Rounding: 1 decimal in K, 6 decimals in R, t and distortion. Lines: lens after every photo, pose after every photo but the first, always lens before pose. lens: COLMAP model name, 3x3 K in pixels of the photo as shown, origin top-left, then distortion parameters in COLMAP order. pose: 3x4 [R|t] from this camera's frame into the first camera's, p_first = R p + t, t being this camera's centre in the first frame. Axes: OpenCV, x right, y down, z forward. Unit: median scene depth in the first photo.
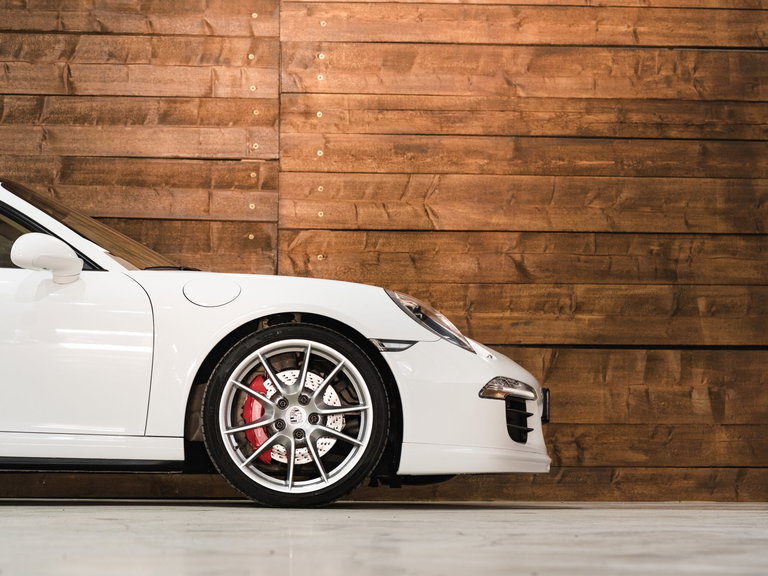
lens RADIAL K [[2518.3, 0, 405.8], [0, 2518.3, 281.6], [0, 0, 1]] dist [-0.046737, 0.000000]
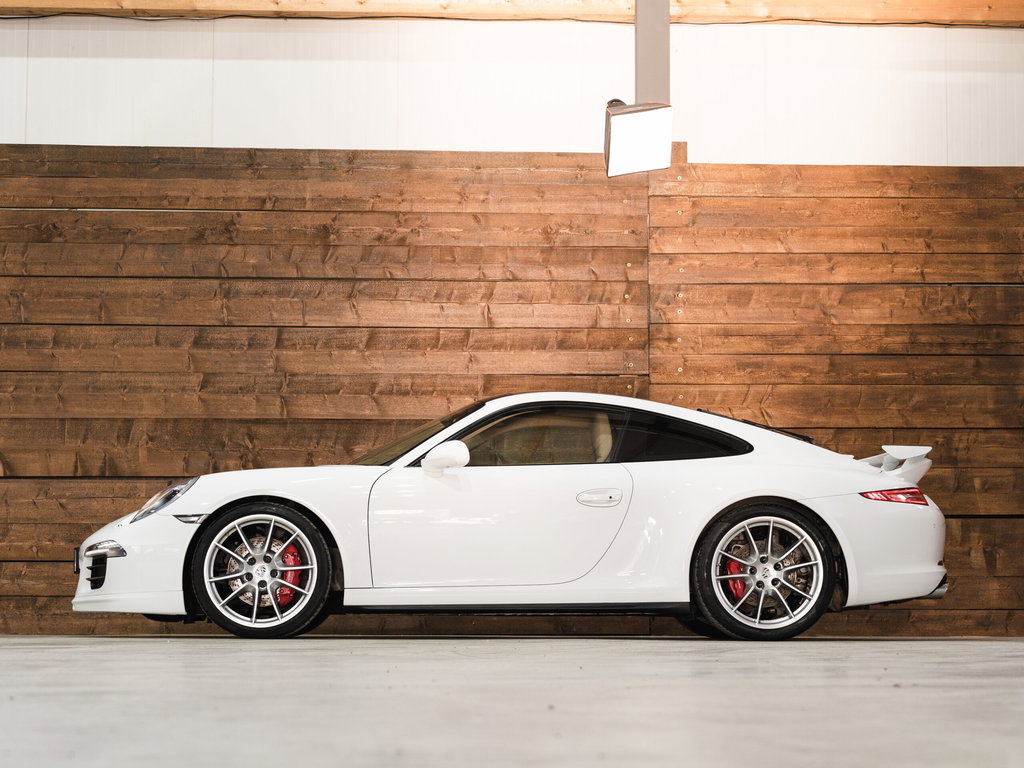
lens RADIAL K [[2563.9, 0, 494.6], [0, 2563.9, 347.8], [0, 0, 1]] dist [-0.004554, 0.000000]
pose [[0.997753, -0.010319, -0.066196, -0.041699], [0.008632, 0.999632, -0.025713, -0.028791], [0.066437, 0.025084, 0.997475, -0.330205]]
